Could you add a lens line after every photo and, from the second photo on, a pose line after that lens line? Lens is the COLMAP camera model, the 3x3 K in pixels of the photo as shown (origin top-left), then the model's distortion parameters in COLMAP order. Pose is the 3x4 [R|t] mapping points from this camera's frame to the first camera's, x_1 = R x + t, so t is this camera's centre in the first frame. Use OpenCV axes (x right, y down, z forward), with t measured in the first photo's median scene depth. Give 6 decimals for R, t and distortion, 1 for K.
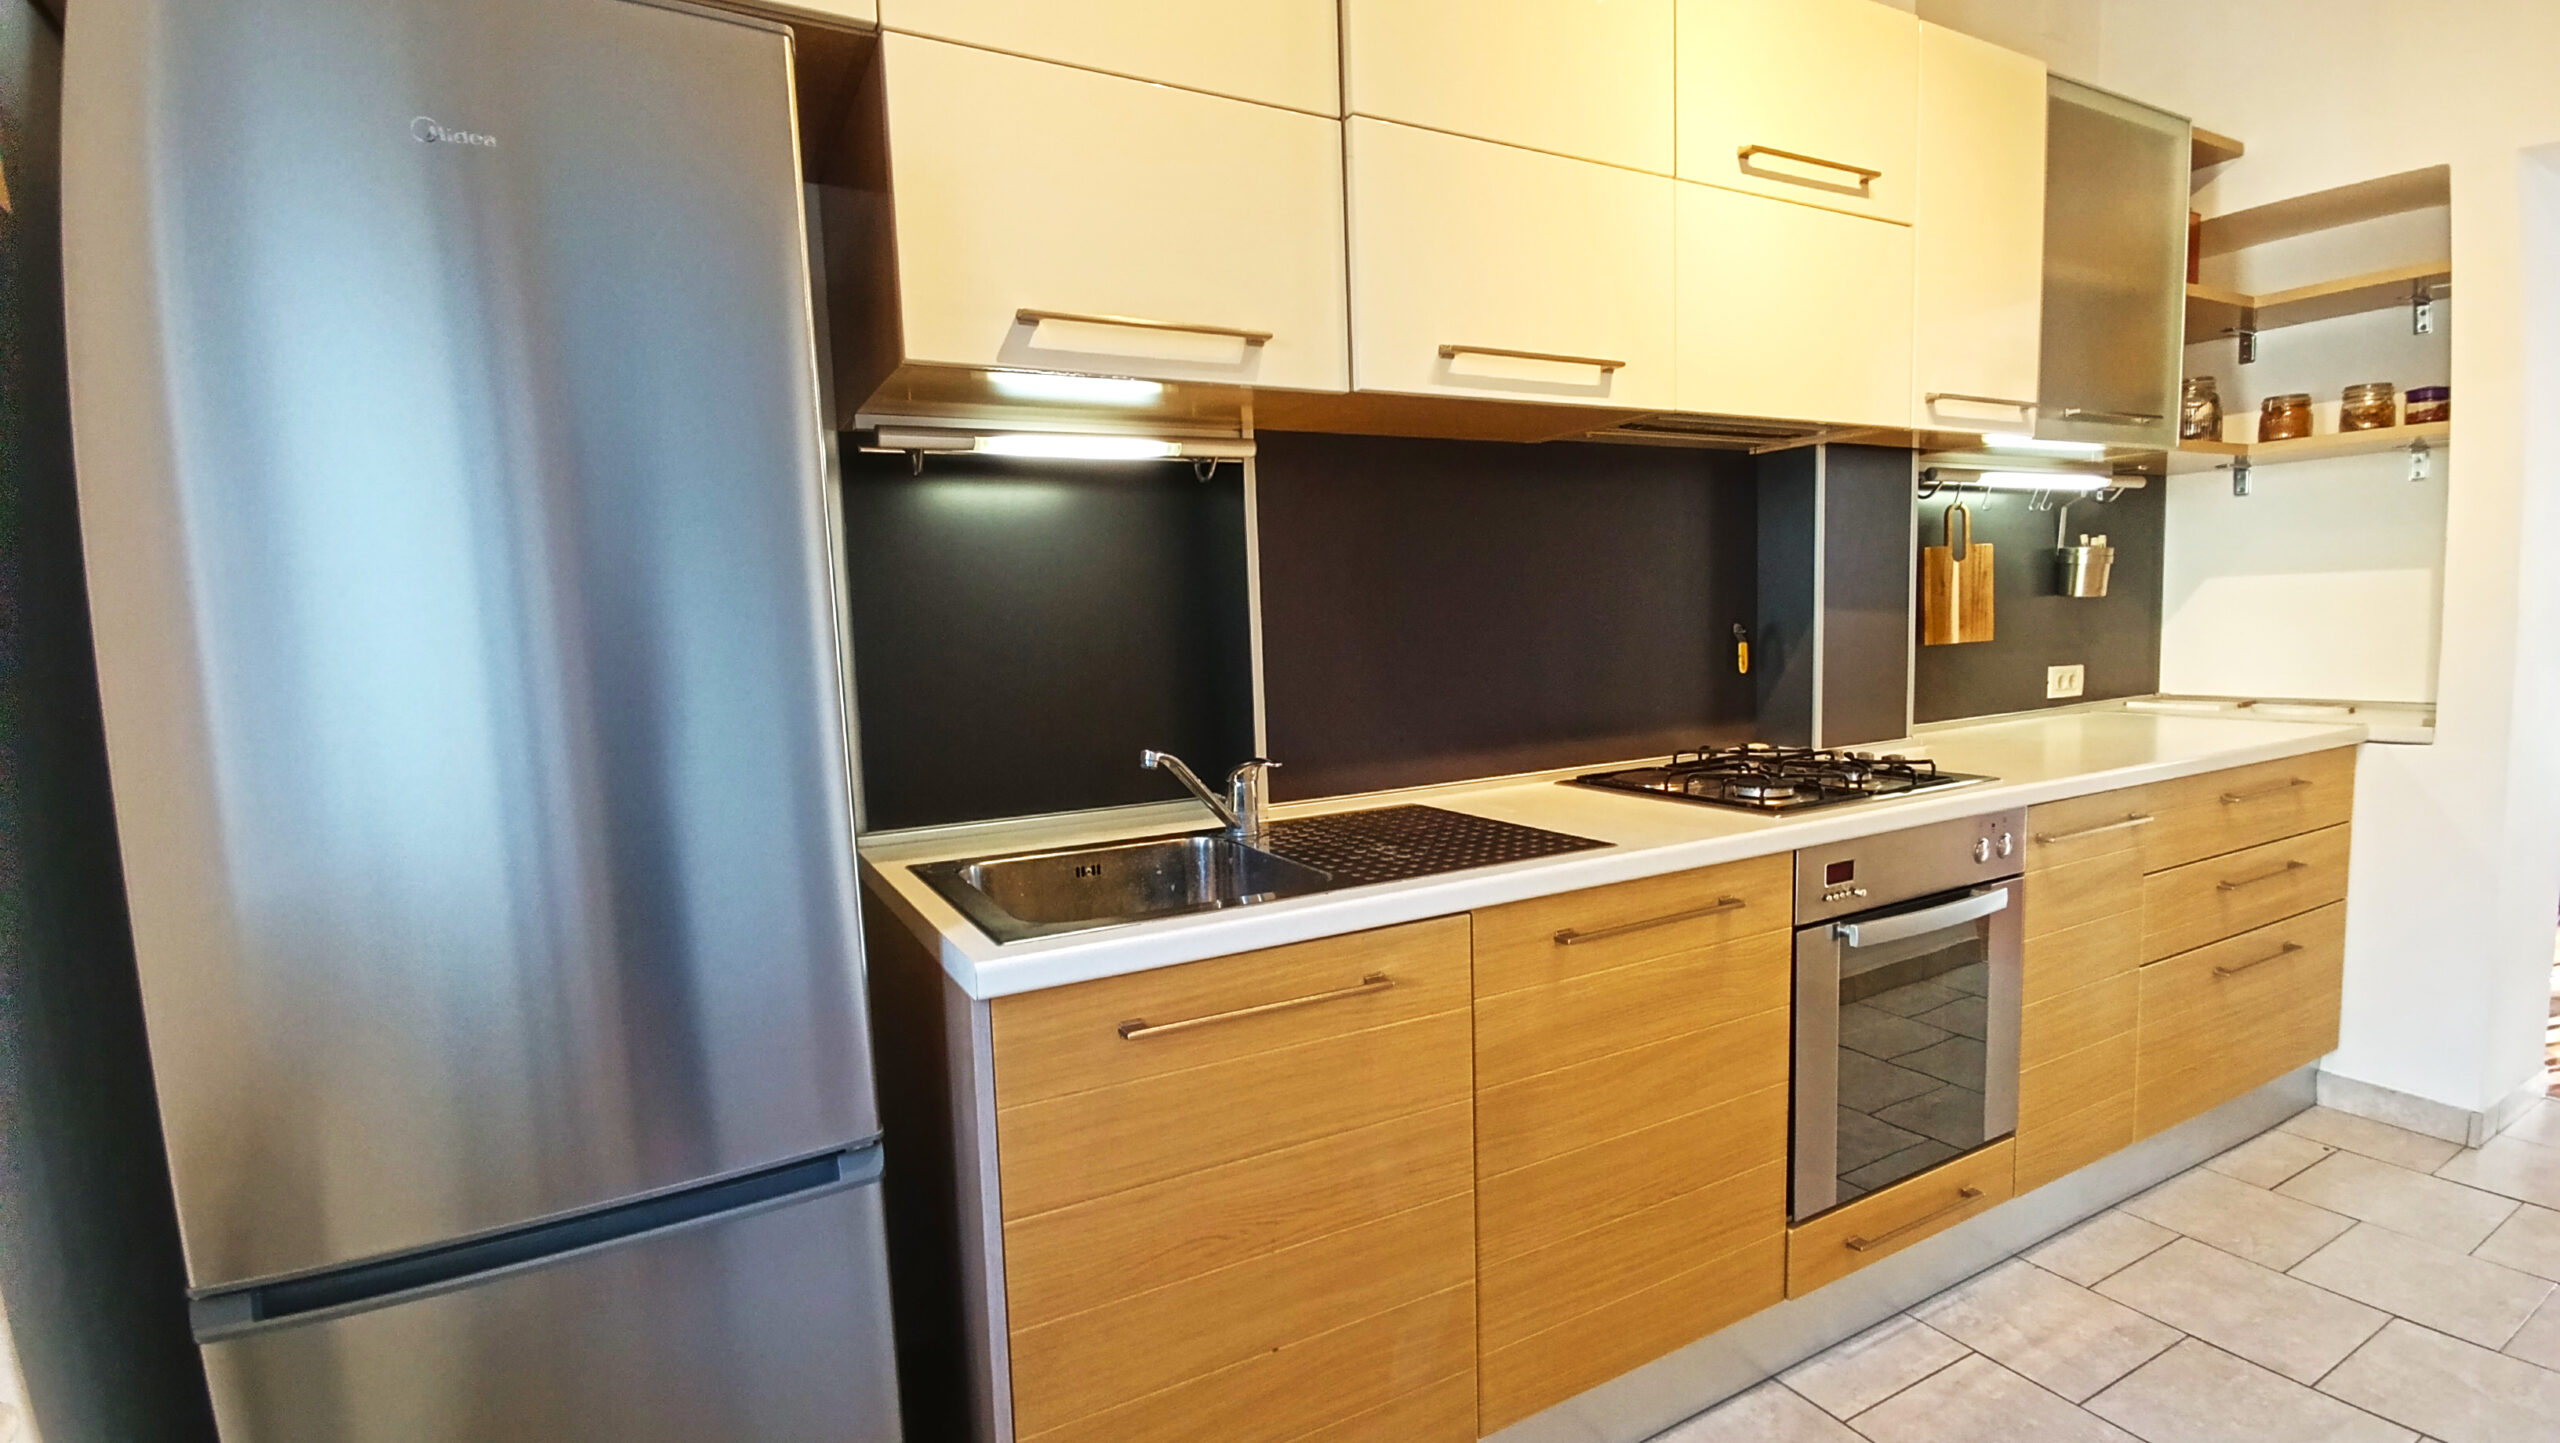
lens RADIAL K [[1195.3, 0, 1274.0], [0, 1195.3, 730.4], [0, 0, 1]] dist [0.001564, -0.000032]
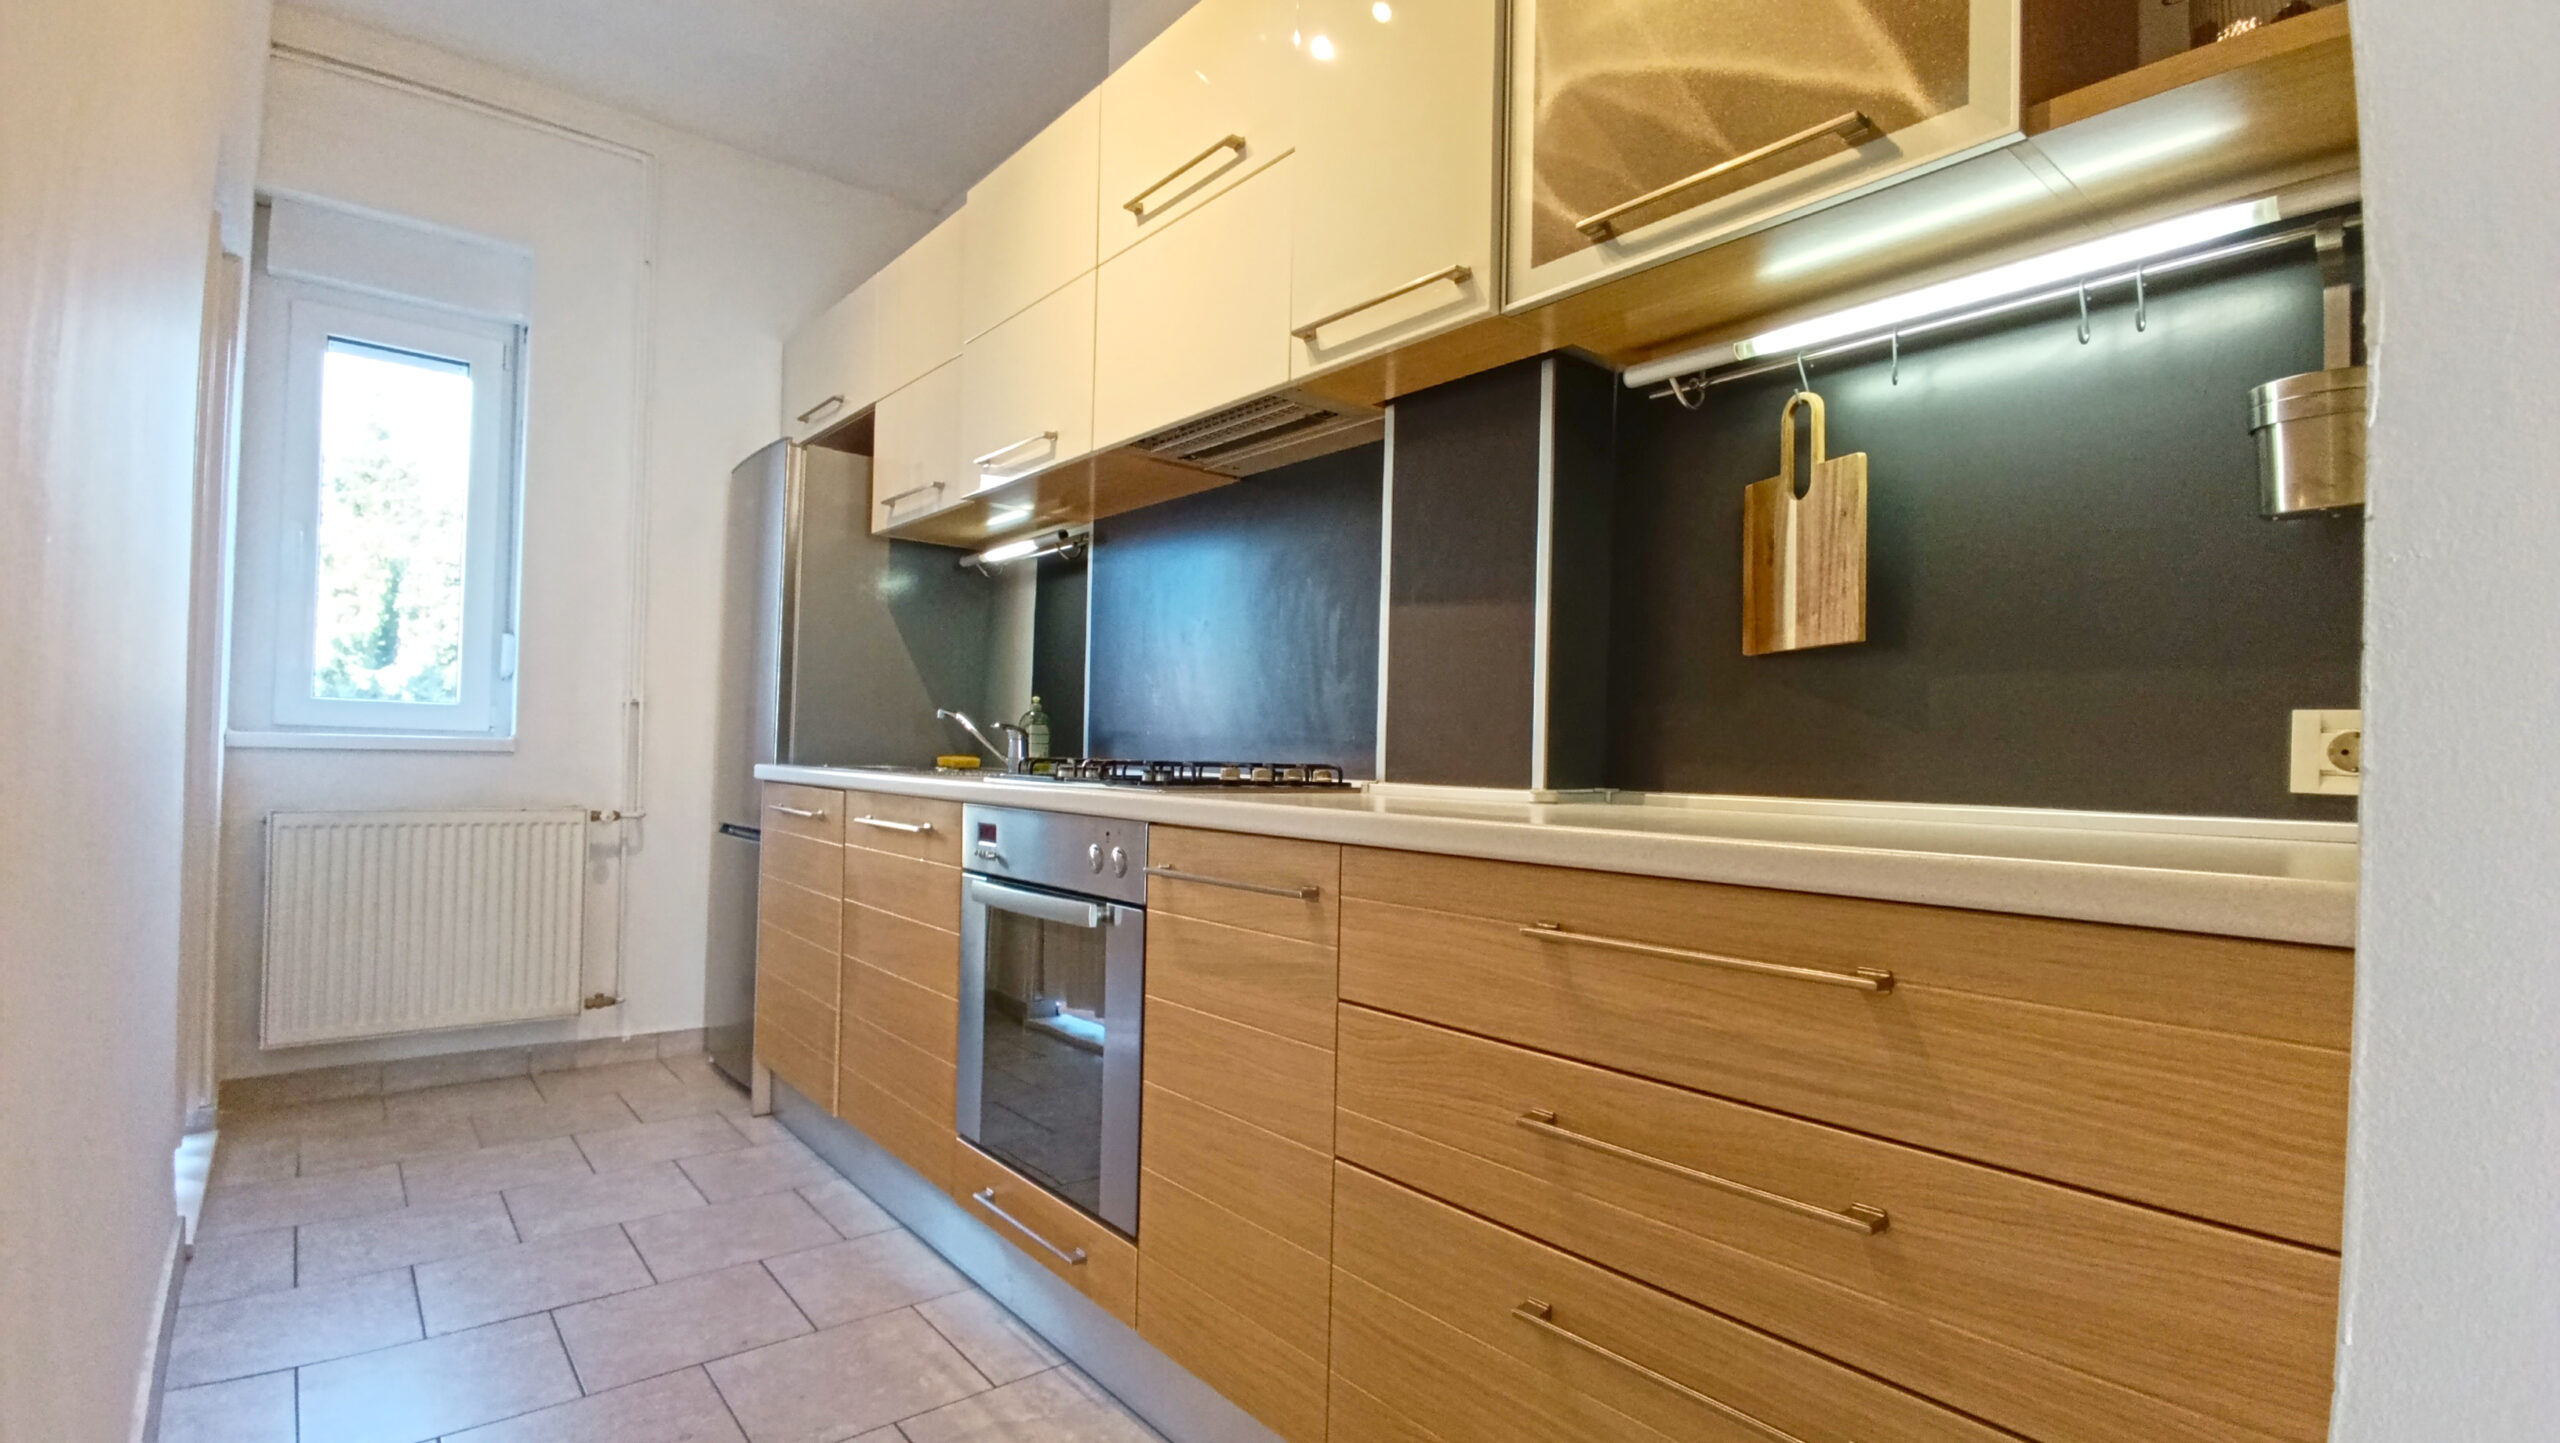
lens RADIAL K [[1195.3, 0, 1274.0], [0, 1195.3, 730.4], [0, 0, 1]] dist [0.001564, -0.000032]
pose [[0.189113, 0.017952, -0.981791, 1.064391], [-0.119970, 0.992765, -0.004956, -0.005642], [0.974599, 0.118723, 0.189899, 0.678922]]
